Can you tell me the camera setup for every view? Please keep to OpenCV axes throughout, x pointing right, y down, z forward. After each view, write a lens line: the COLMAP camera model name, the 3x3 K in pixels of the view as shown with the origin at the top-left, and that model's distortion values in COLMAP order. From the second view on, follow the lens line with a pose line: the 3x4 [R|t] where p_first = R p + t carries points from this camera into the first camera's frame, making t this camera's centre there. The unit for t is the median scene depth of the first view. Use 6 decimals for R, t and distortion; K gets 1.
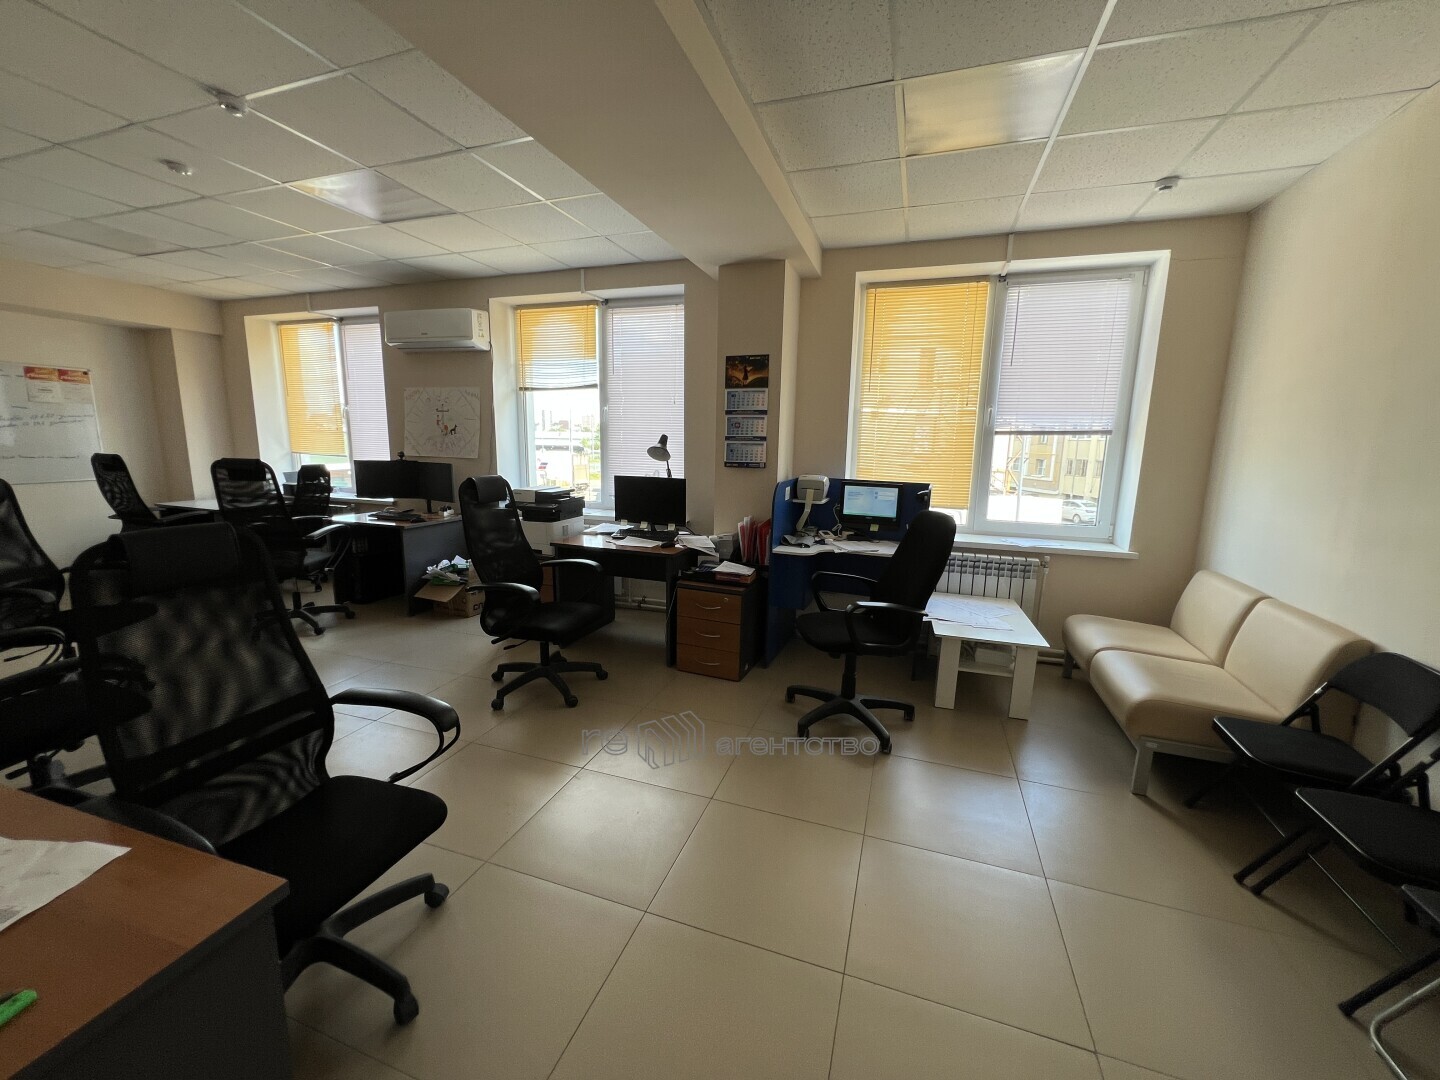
lens RADIAL K [[576.2, 0, 718.5], [0, 576.2, 539.5], [0, 0, 1]] dist [-0.002176, 0.000634]
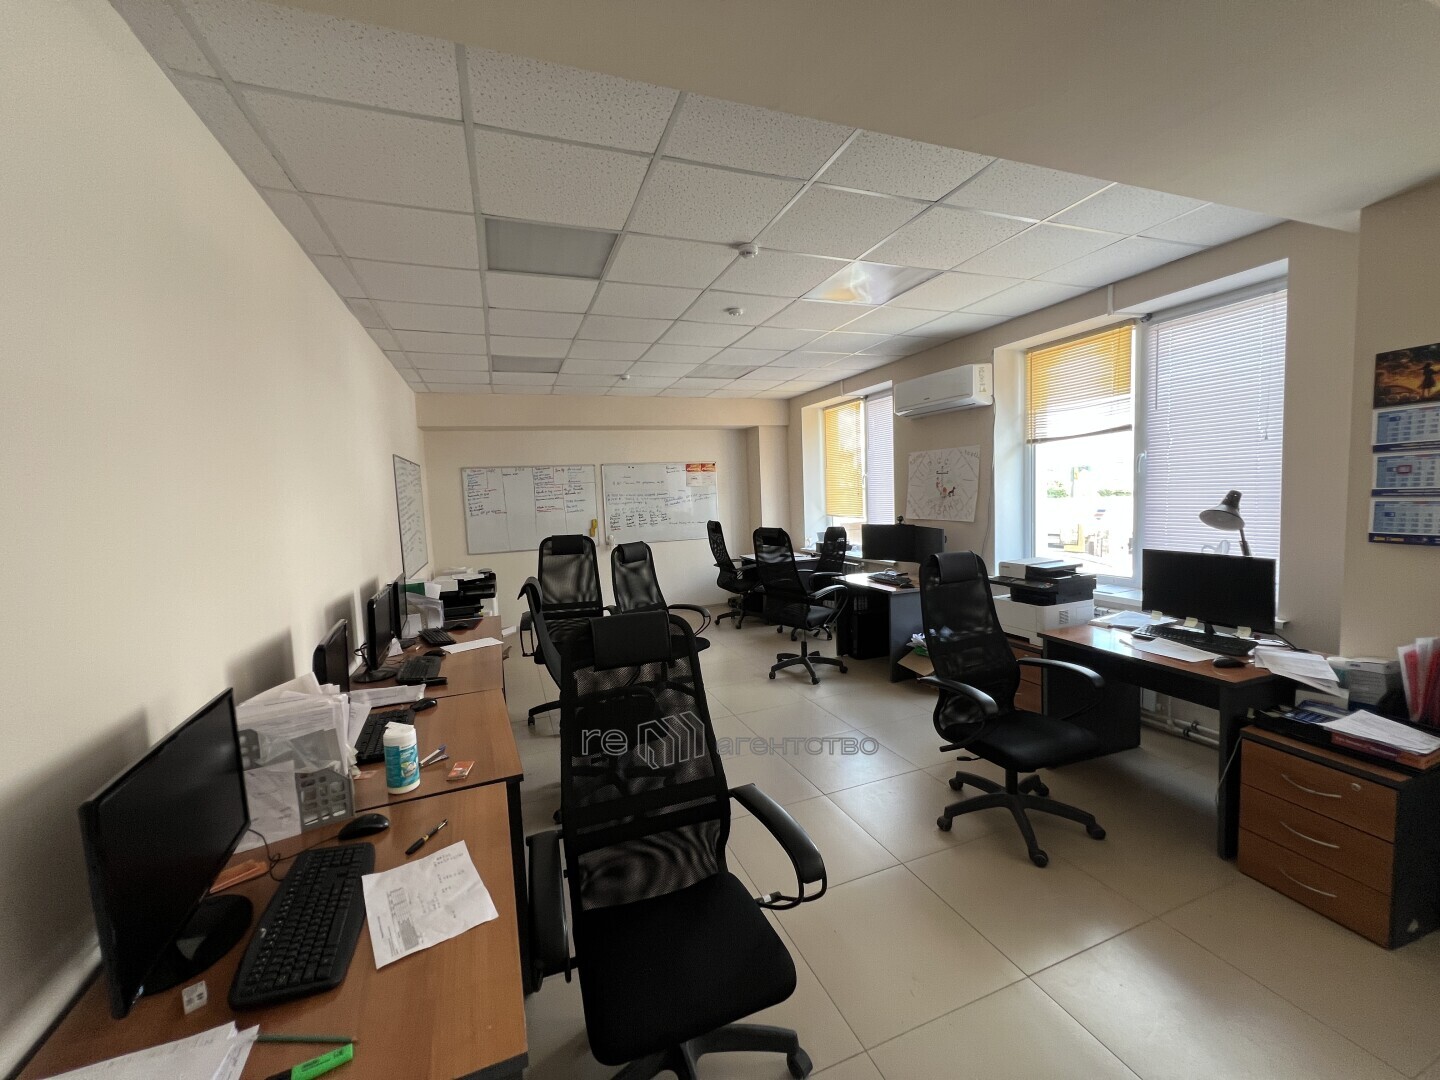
lens RADIAL K [[576.2, 0, 718.5], [0, 576.2, 539.5], [0, 0, 1]] dist [-0.002176, 0.000634]
pose [[0.640512, 0.017255, -0.767754, 0.033234], [-0.079426, 0.995874, -0.043881, -0.048264], [0.763830, 0.089086, 0.639240, 0.123957]]
